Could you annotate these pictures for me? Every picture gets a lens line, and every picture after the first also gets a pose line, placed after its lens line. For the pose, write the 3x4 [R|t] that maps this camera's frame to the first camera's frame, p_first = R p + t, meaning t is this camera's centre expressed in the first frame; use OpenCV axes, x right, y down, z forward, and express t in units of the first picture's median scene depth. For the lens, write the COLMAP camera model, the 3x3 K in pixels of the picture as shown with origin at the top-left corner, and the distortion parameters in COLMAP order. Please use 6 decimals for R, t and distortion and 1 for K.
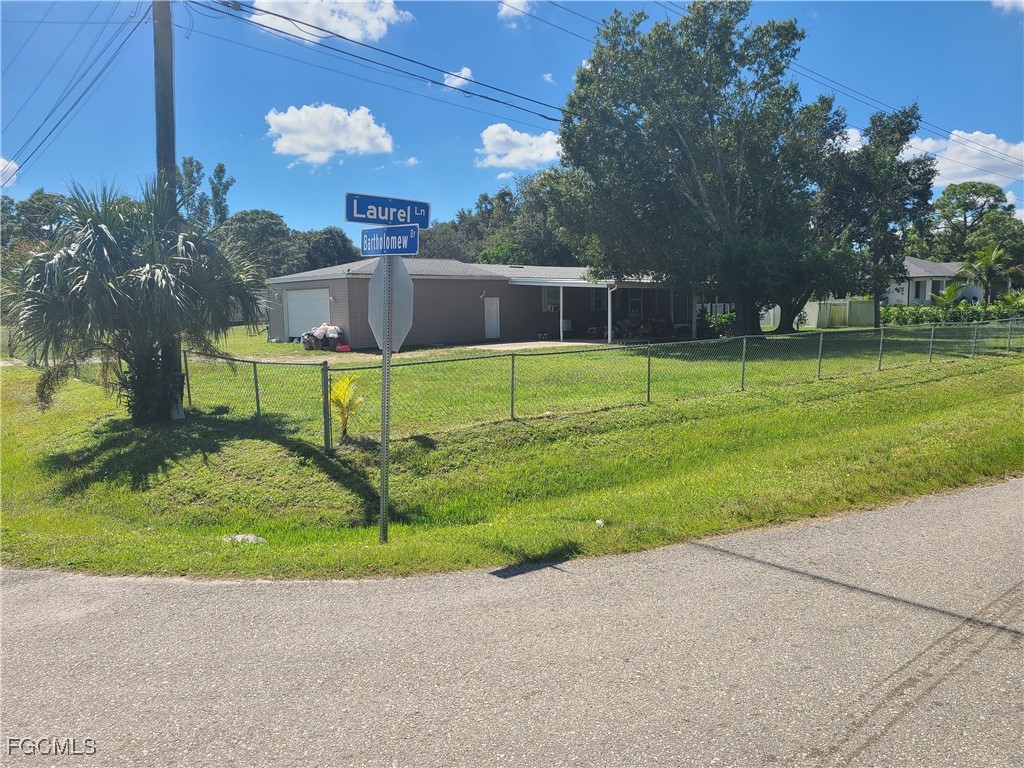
lens RADIAL K [[762.8, 0, 514.4], [0, 762.8, 382.1], [0, 0, 1]] dist [0.062296, -0.041241]
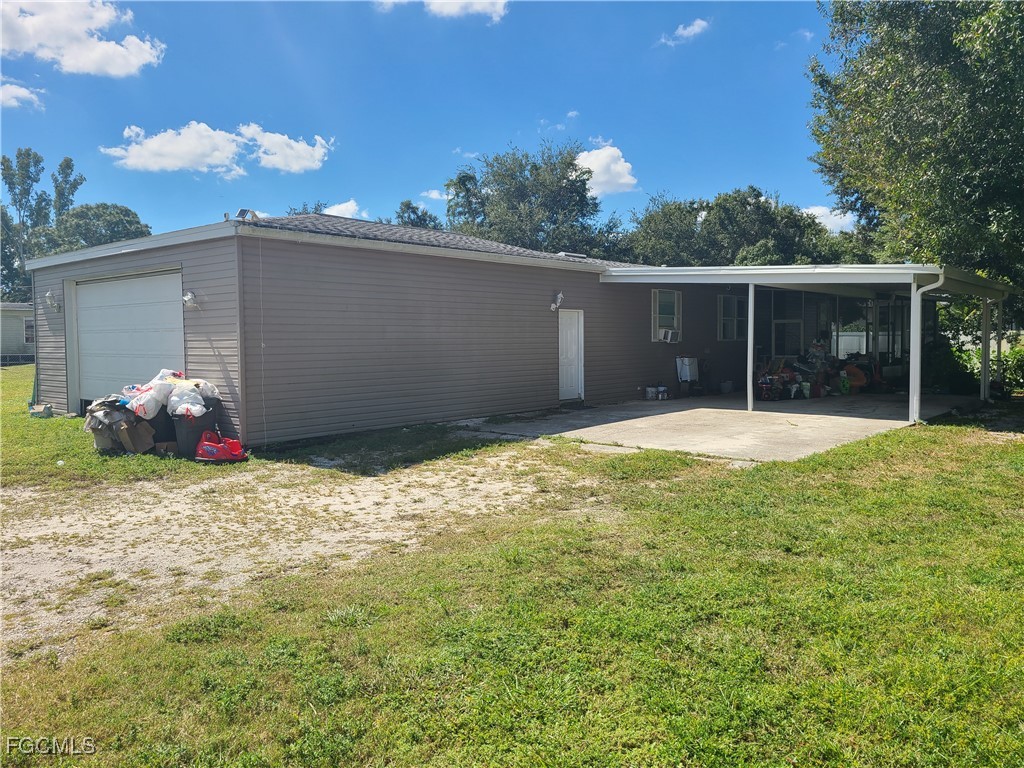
lens RADIAL K [[762.8, 0, 520.1], [0, 762.8, 367.0], [0, 0, 1]] dist [0.062296, -0.041241]
pose [[0.989268, 0.003559, 0.146072, -0.132542], [0.005385, 0.998136, -0.060788, -0.052894], [-0.146016, 0.060923, 0.987405, 0.596019]]
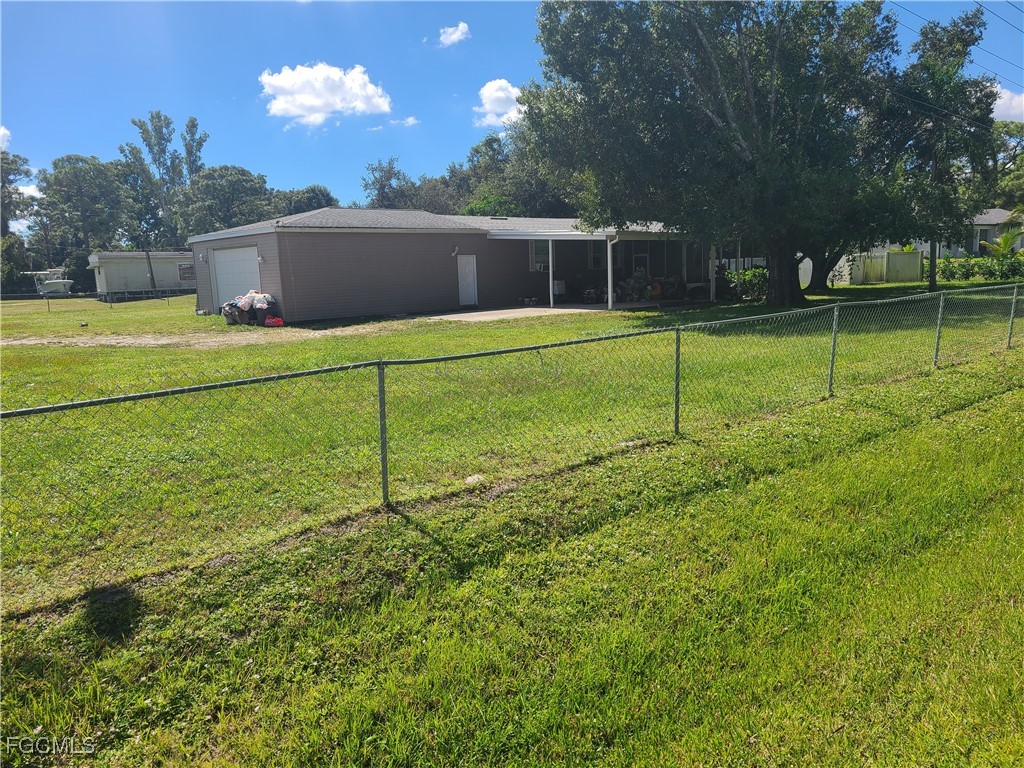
lens RADIAL K [[762.8, 0, 528.3], [0, 762.8, 383.7], [0, 0, 1]] dist [0.062296, -0.041241]
pose [[0.999737, -0.019551, 0.011950, 0.025548], [0.018910, 0.998491, 0.051558, -0.014827], [-0.012940, -0.051318, 0.998599, 0.181444]]
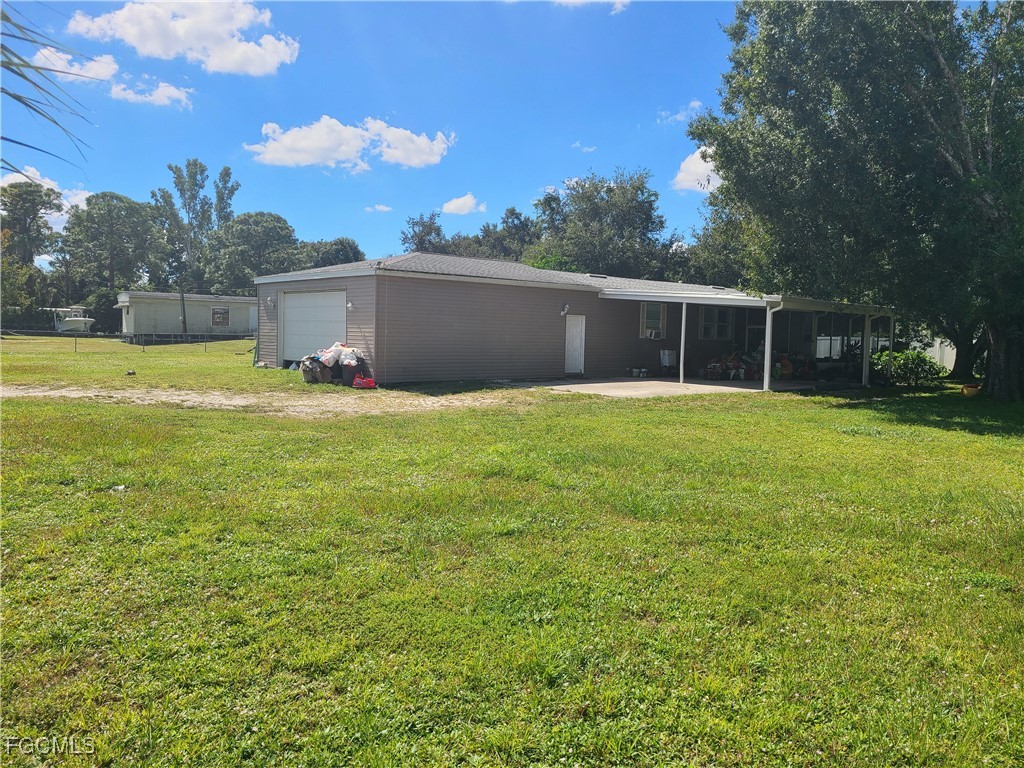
lens RADIAL K [[762.8, 0, 521.2], [0, 762.8, 362.7], [0, 0, 1]] dist [0.062296, -0.041241]
pose [[0.999149, 0.040813, 0.005895, -0.087280], [-0.040402, 0.997488, -0.058179, -0.026041], [-0.008255, 0.057891, 0.998289, 0.321038]]
